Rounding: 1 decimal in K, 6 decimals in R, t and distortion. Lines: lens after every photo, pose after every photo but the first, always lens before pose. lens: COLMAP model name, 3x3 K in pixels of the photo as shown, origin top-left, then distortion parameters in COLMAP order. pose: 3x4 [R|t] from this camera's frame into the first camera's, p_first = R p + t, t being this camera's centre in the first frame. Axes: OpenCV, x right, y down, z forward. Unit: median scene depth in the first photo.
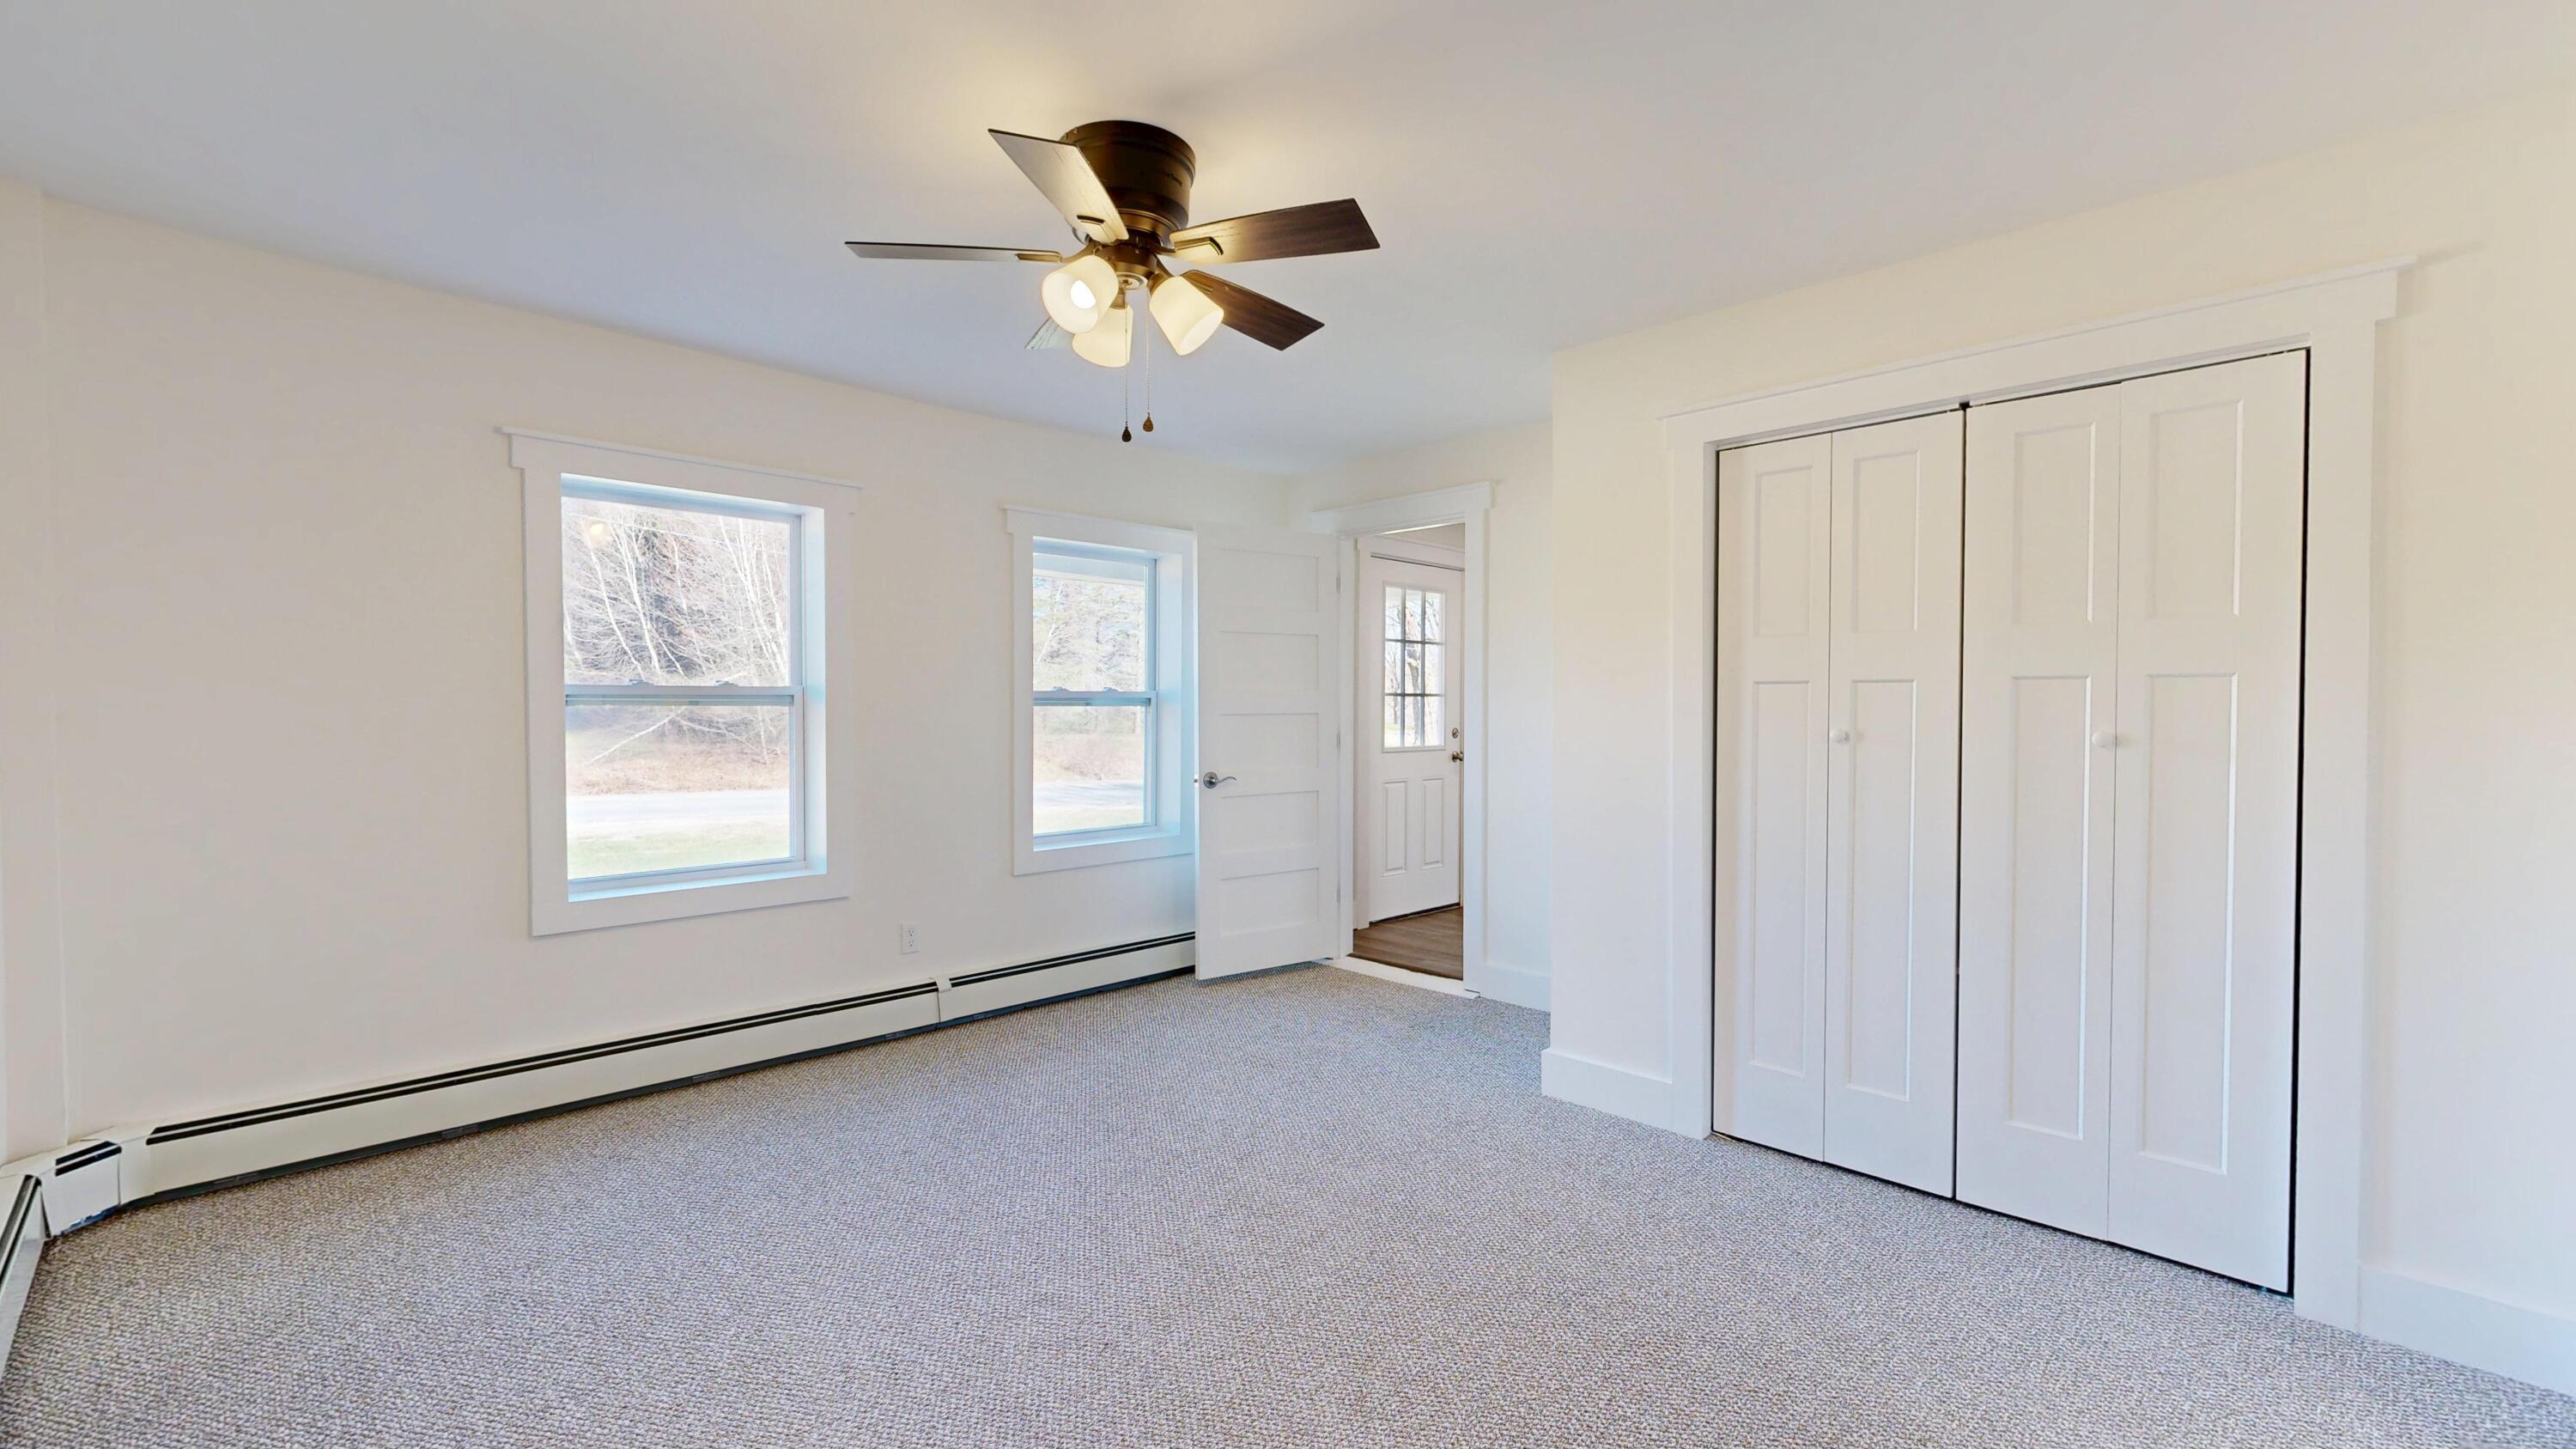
lens RADIAL K [[1070.3, 0, 1288.0], [0, 1070.3, 724.5], [0, 0, 1]] dist [-0.000262, 0.000072]
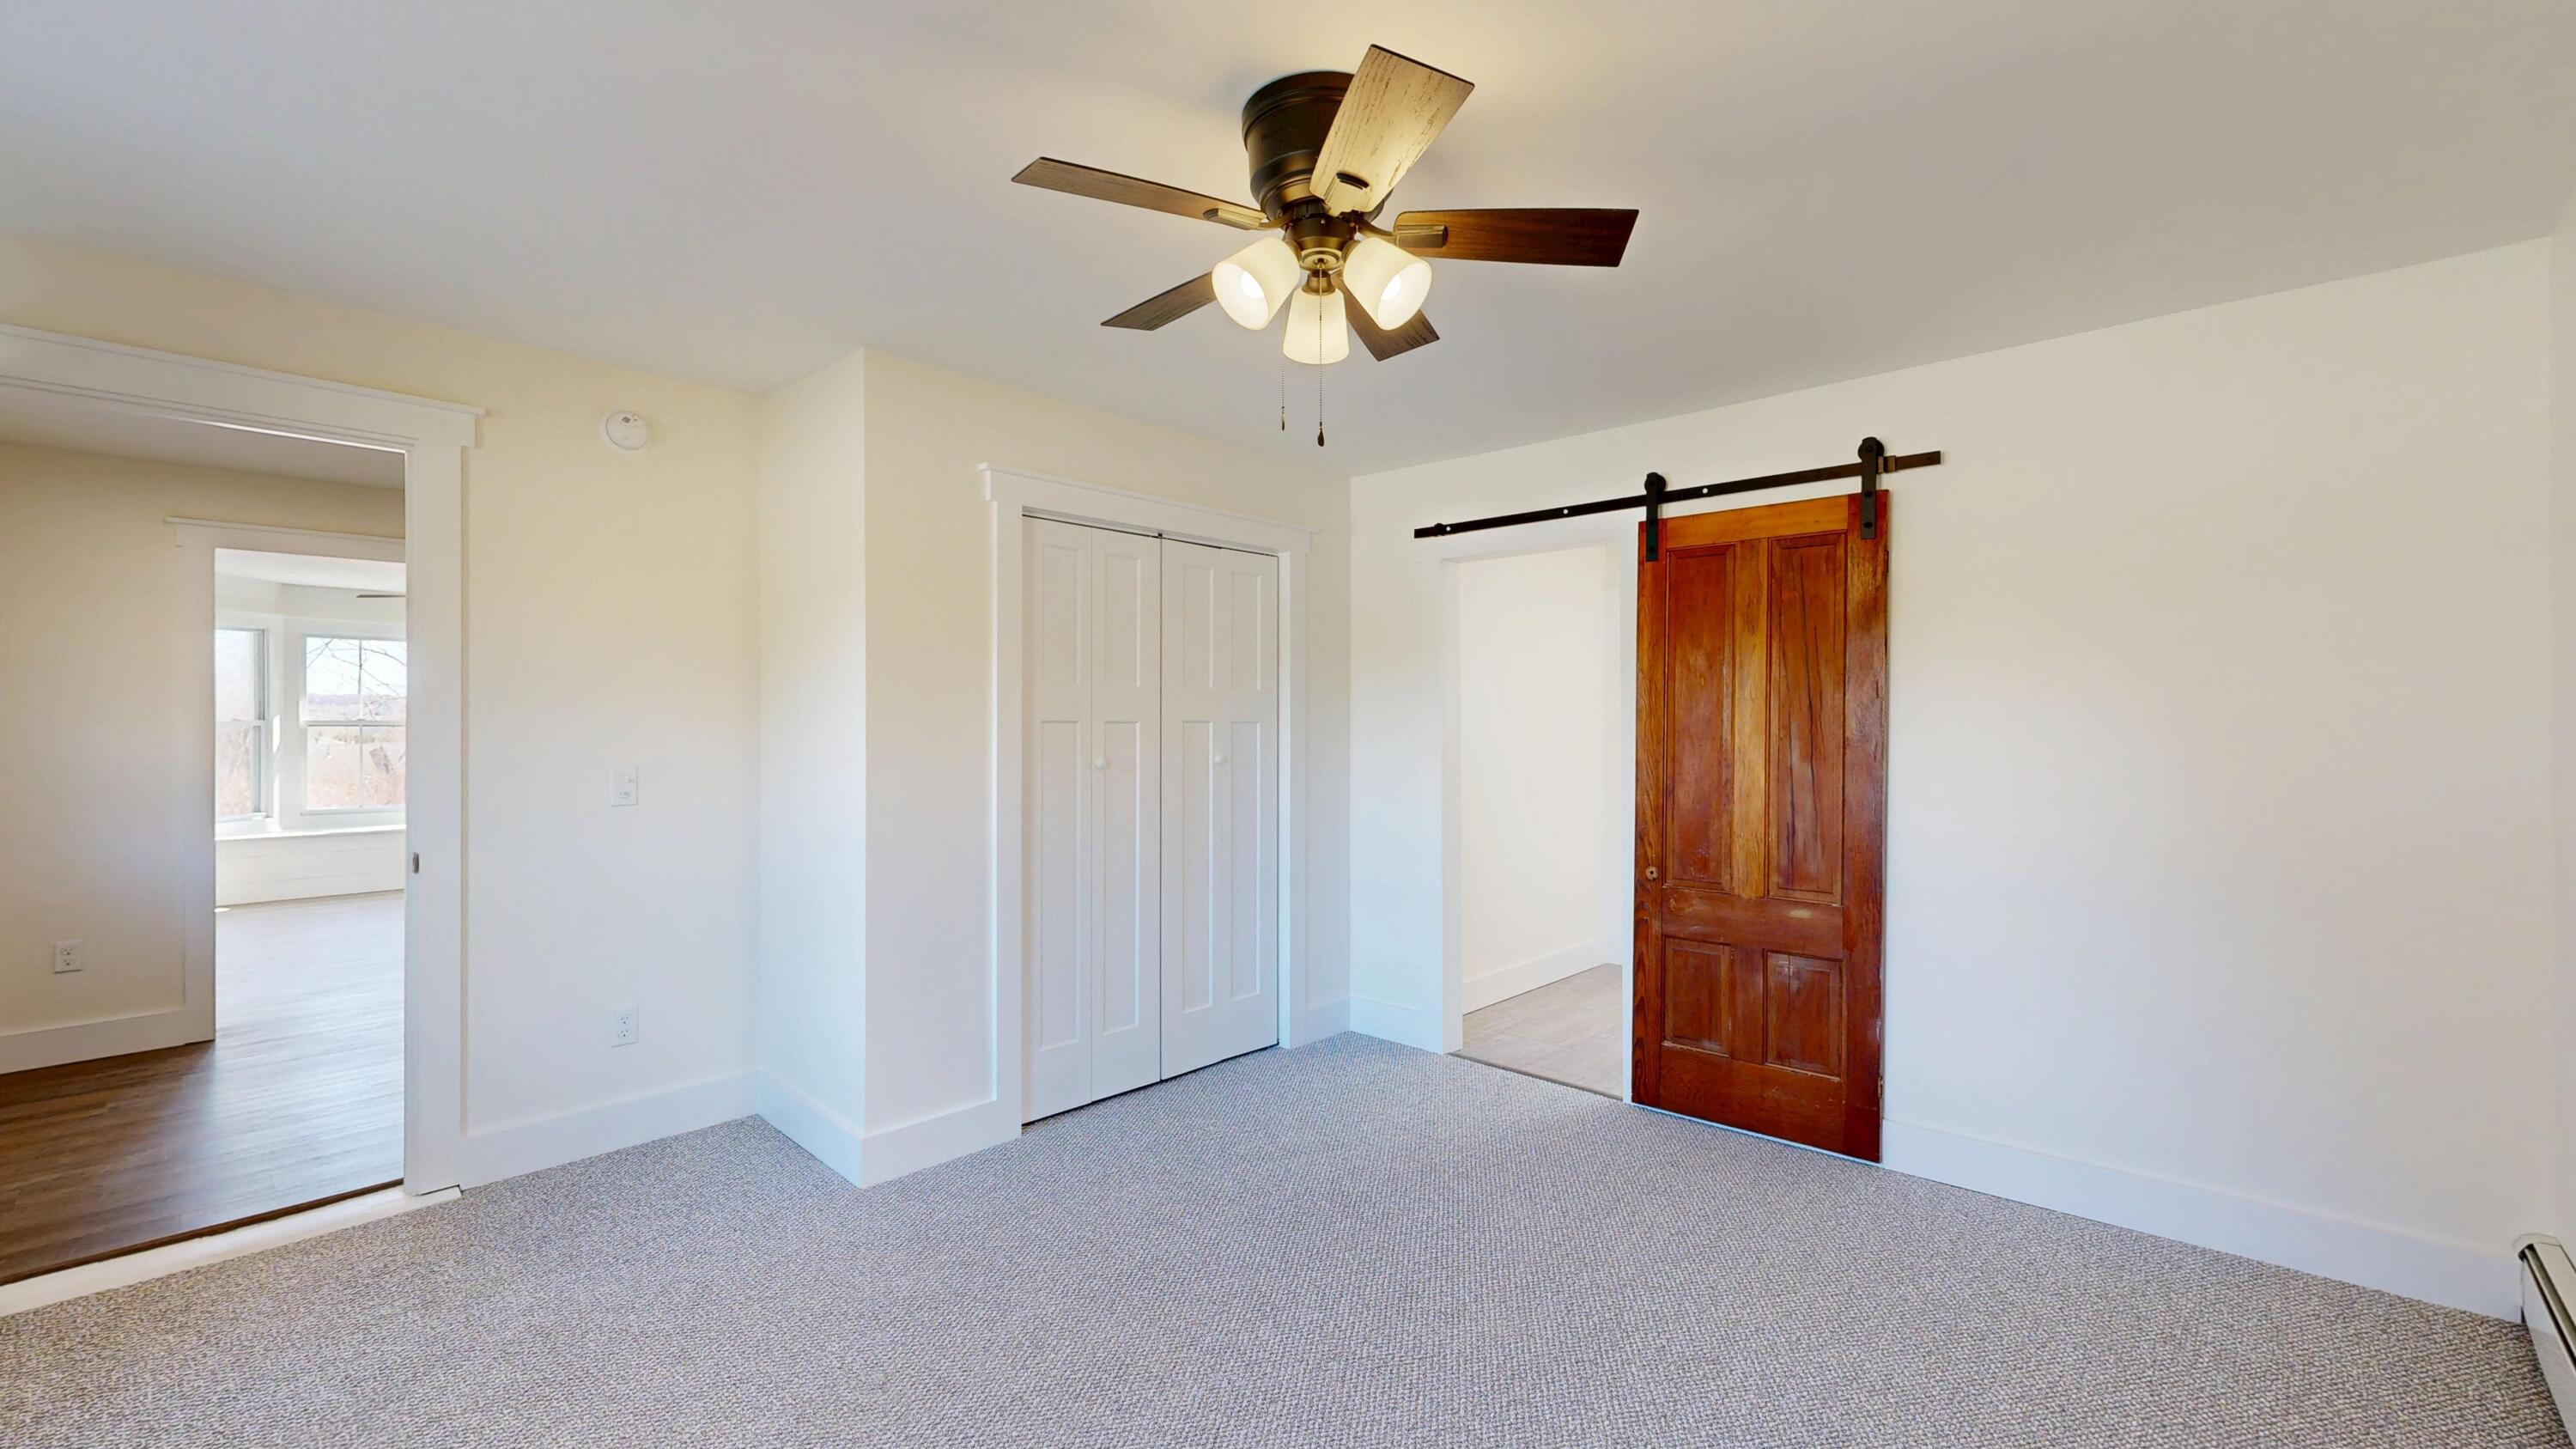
lens RADIAL K [[1070.3, 0, 1288.0], [0, 1070.3, 724.5], [0, 0, 1]] dist [-0.000262, 0.000072]
pose [[-0.039157, 0.001805, 0.999231, -0.682883], [0.018576, 0.999827, -0.001078, -0.027522], [-0.999060, 0.018519, -0.039184, 0.715508]]
